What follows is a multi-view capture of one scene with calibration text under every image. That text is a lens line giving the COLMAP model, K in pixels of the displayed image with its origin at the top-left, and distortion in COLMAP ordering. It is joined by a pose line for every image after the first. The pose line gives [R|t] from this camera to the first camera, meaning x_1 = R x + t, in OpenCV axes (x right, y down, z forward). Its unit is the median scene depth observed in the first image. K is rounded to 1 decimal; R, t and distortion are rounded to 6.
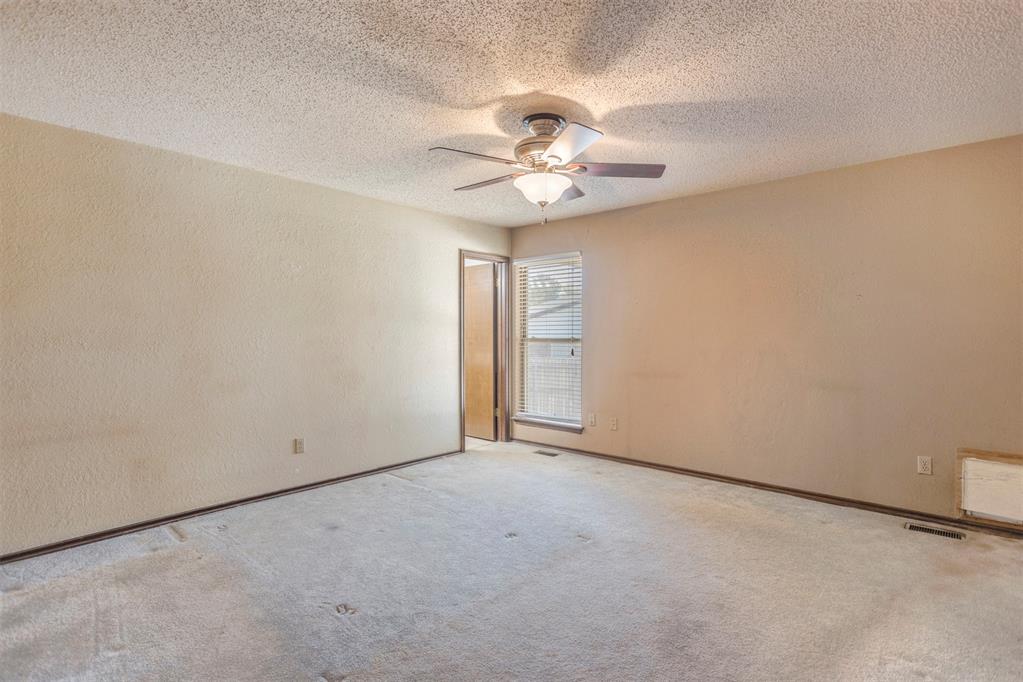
lens RADIAL K [[503.0, 0, 513.3], [0, 503.0, 333.1], [0, 0, 1]] dist [-0.005822, 0.000382]
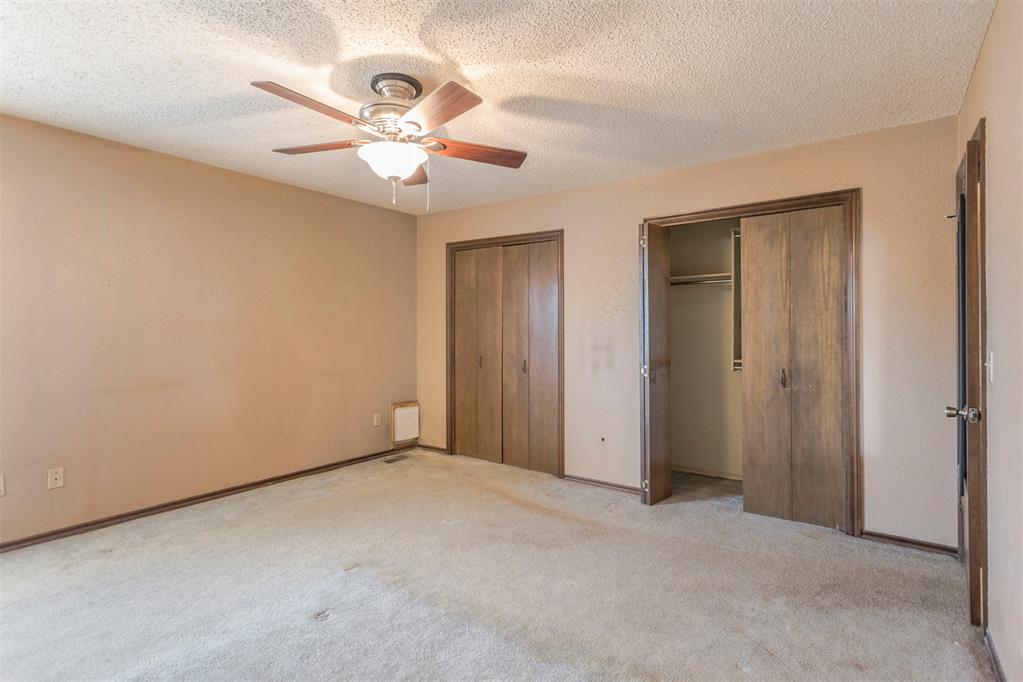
lens RADIAL K [[503.0, 0, 513.3], [0, 503.0, 333.1], [0, 0, 1]] dist [-0.005822, 0.000382]
pose [[-0.100147, -0.008953, 0.994932, -0.784345], [0.000335, 0.999959, 0.009032, -0.005864], [-0.994973, 0.001238, -0.100140, 0.855844]]
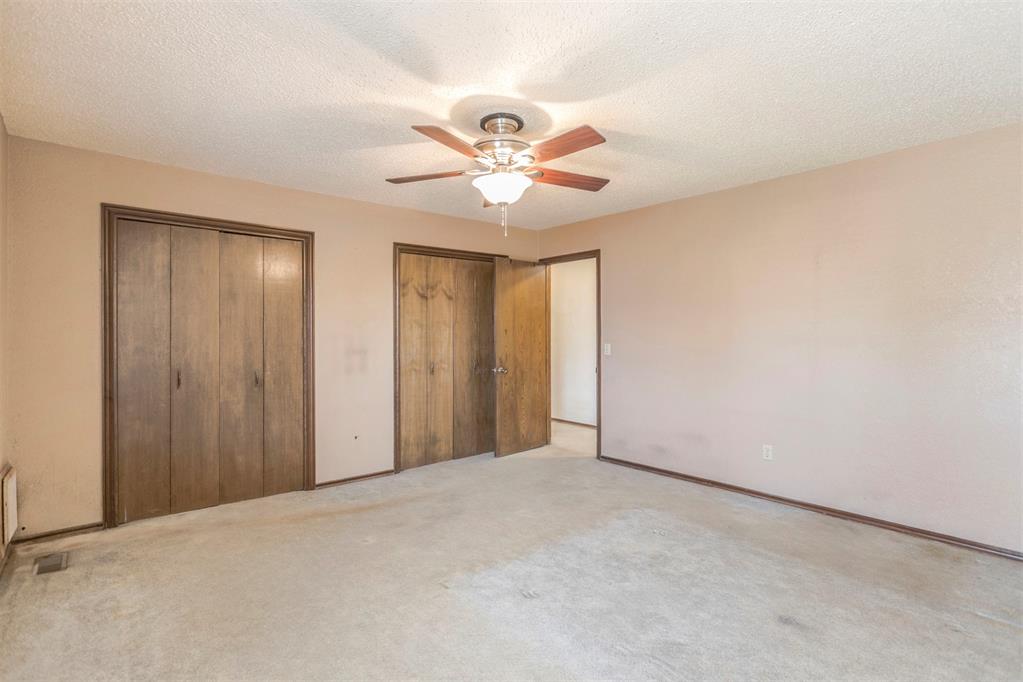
lens RADIAL K [[503.0, 0, 513.3], [0, 503.0, 333.1], [0, 0, 1]] dist [-0.005822, 0.000382]
pose [[-0.990856, 0.001472, 0.134912, -0.091252], [0.001508, 0.999999, 0.000162, -0.009177], [-0.134912, 0.000364, -0.990858, 1.899705]]
